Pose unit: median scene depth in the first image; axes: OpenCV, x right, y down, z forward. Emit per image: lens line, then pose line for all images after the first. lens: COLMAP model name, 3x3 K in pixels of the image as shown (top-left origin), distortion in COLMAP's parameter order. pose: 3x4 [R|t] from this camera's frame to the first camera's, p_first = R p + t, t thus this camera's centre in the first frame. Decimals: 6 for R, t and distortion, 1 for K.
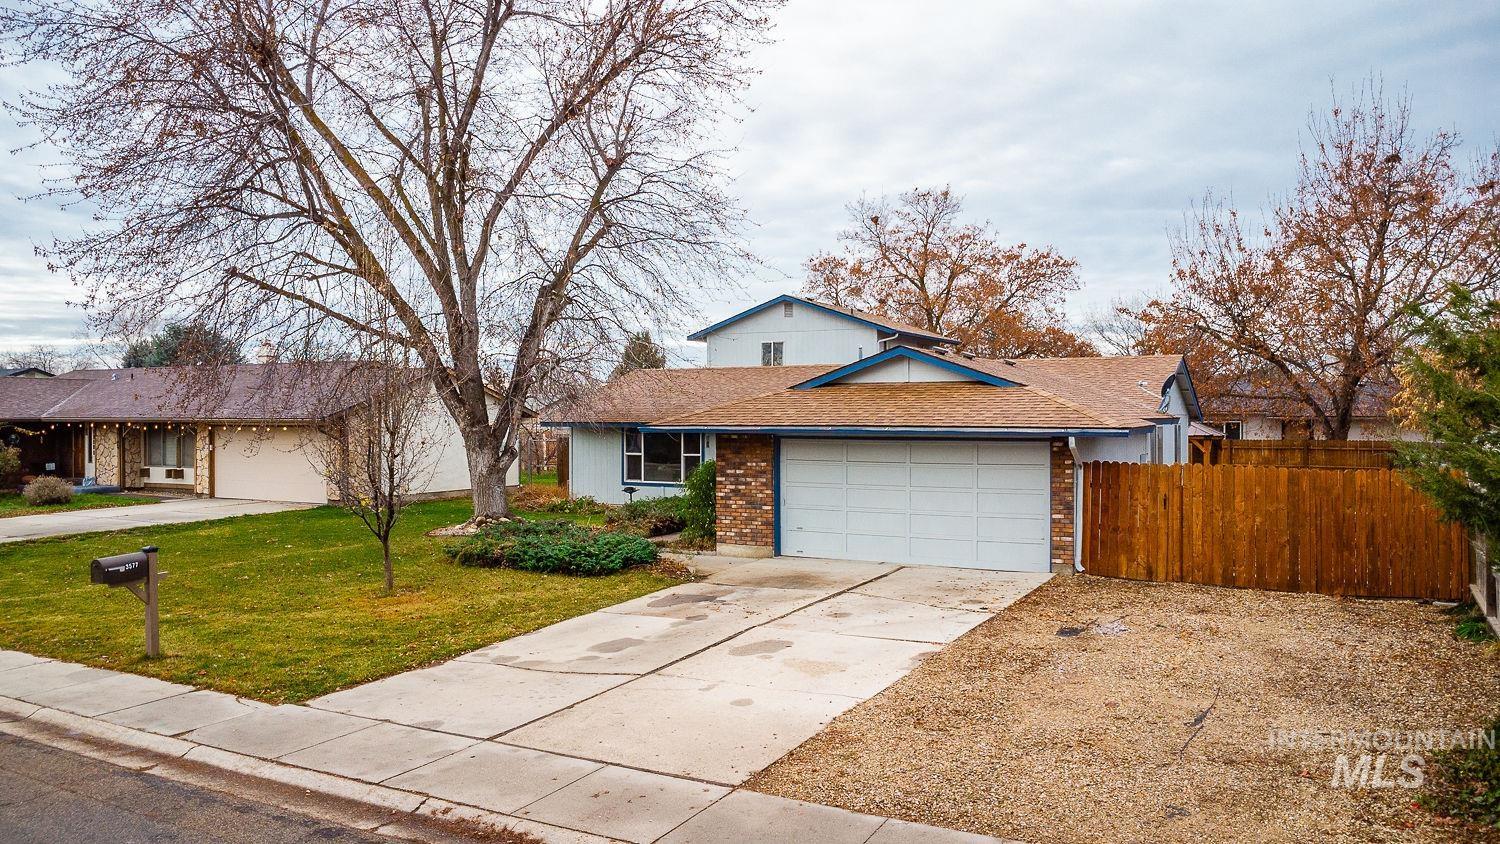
lens RADIAL K [[1065.8, 0, 750.0], [0, 1065.8, 422.0], [0, 0, 1]] dist [0.008667, 0.004340]
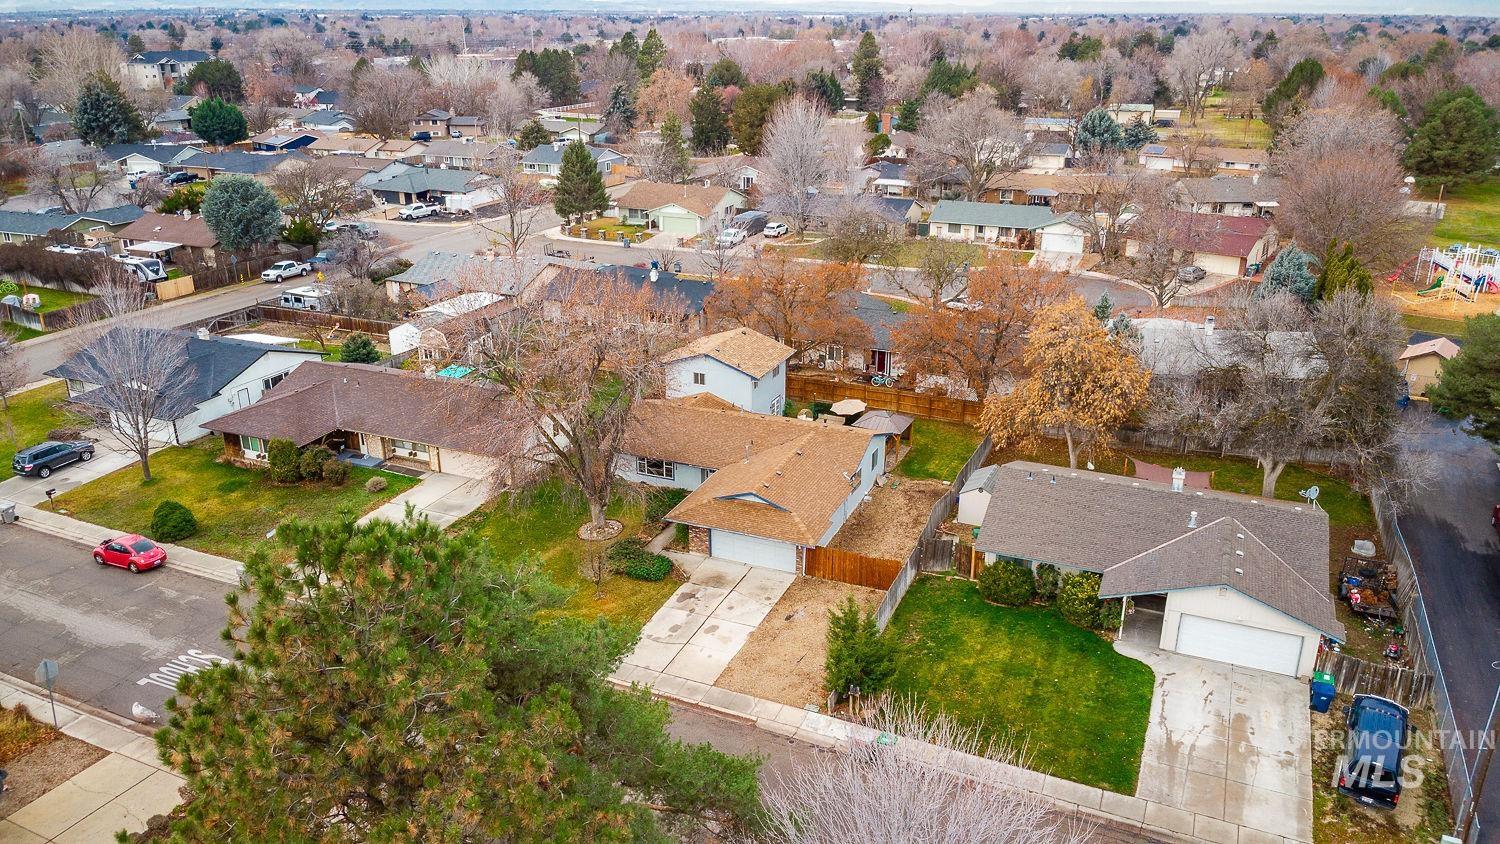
lens RADIAL K [[1065.8, 0, 750.0], [0, 1065.8, 422.0], [0, 0, 1]] dist [0.008667, 0.004340]
pose [[0.995556, -0.028602, 0.089724, -0.138042], [-0.006084, 0.931235, 0.364367, -1.504286], [-0.093976, -0.363294, 0.926923, -1.874266]]
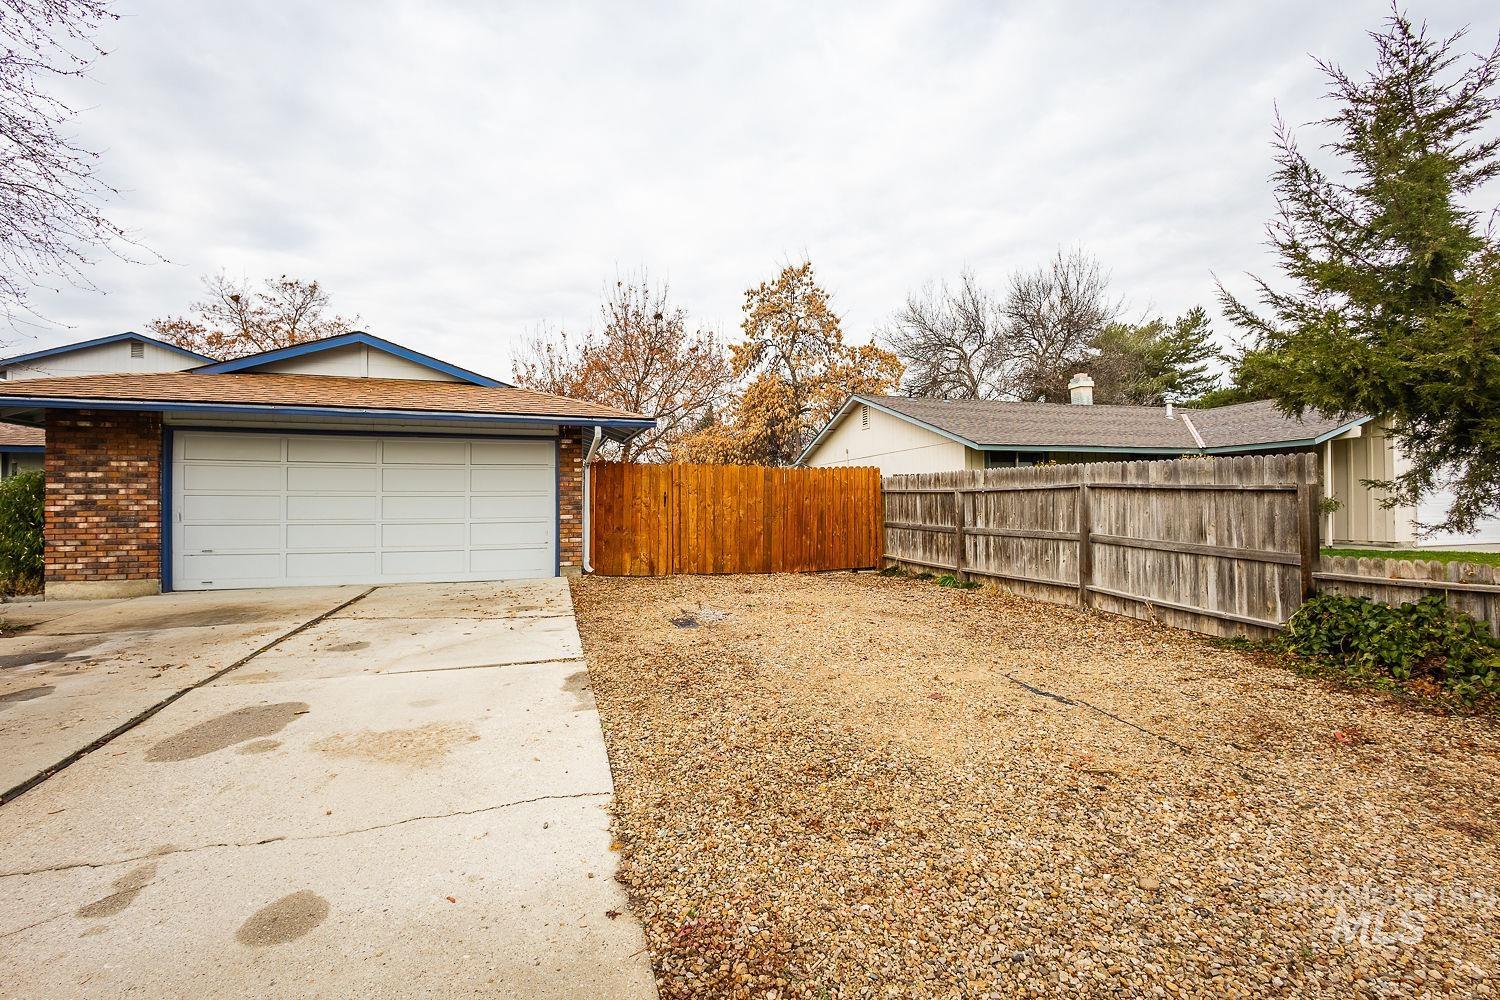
lens RADIAL K [[687.9, 0, 750.0], [0, 687.9, 500.0], [0, 0, 1]] dist [0.002695, -0.001185]
pose [[0.701955, 0.008675, 0.712168, -0.034786], [0.005270, 0.999835, -0.017374, 0.086168], [-0.712202, 0.015949, 0.701794, 0.457172]]
